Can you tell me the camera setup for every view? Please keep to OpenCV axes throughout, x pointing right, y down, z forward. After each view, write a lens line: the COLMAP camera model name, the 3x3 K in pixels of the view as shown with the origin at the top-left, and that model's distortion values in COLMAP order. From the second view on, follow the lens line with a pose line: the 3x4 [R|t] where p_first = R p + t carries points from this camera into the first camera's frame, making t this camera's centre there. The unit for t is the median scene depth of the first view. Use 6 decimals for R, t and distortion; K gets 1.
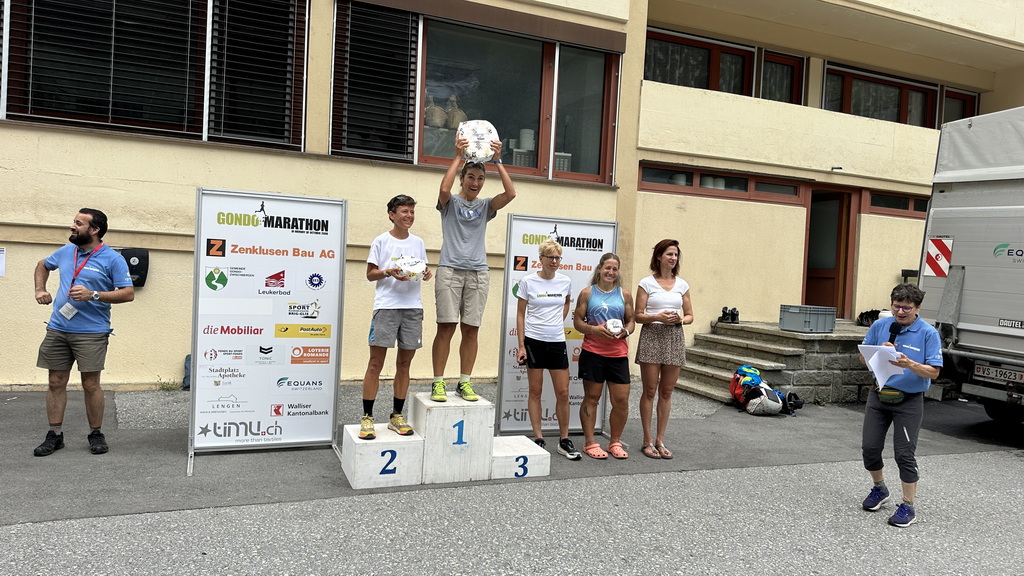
lens RADIAL K [[715.2, 0, 513.9], [0, 715.2, 295.0], [0, 0, 1]] dist [0.090046, -0.135951]
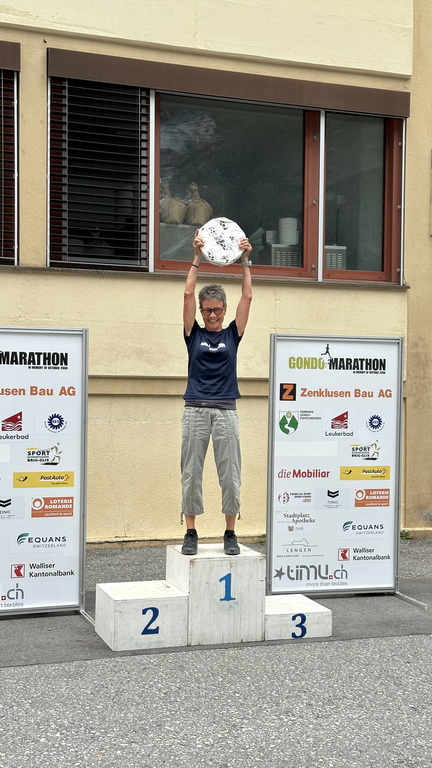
lens RADIAL K [[1074.4, 0, 217.3], [0, 1074.4, 388.0], [0, 0, 1]] dist [0.077326, 0.000000]
pose [[0.997820, -0.039821, -0.052617, -0.006617], [0.037670, 0.998438, -0.041264, 0.000376], [0.054178, 0.039192, 0.997762, -0.268338]]
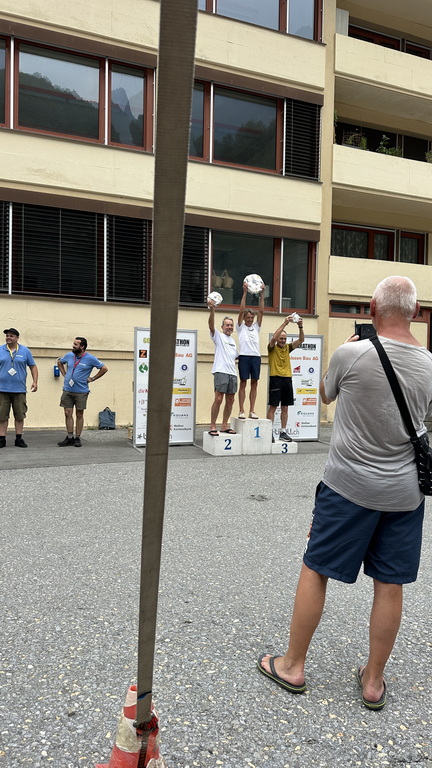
lens RADIAL K [[536.4, 0, 209.1], [0, 536.4, 387.8], [0, 0, 1]] dist [0.090046, -0.135951]
pose [[0.998869, -0.030497, -0.036486, -0.127525], [0.030151, 0.999495, -0.010020, 0.052226], [0.036773, 0.008908, 0.999284, -0.538517]]
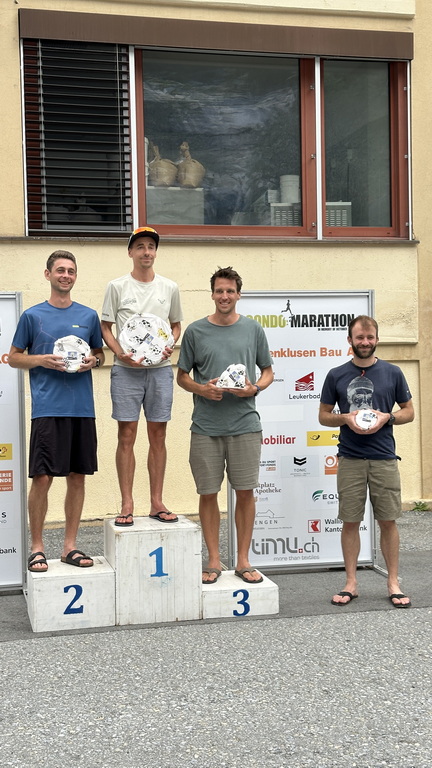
lens RADIAL K [[1074.4, 0, 209.1], [0, 1074.4, 381.0], [0, 0, 1]] dist [0.077326, 0.000000]
pose [[0.985071, -0.072058, -0.156343, 0.150473], [0.067033, 0.997057, -0.037190, 0.027311], [0.158563, 0.026155, 0.987002, -0.170426]]
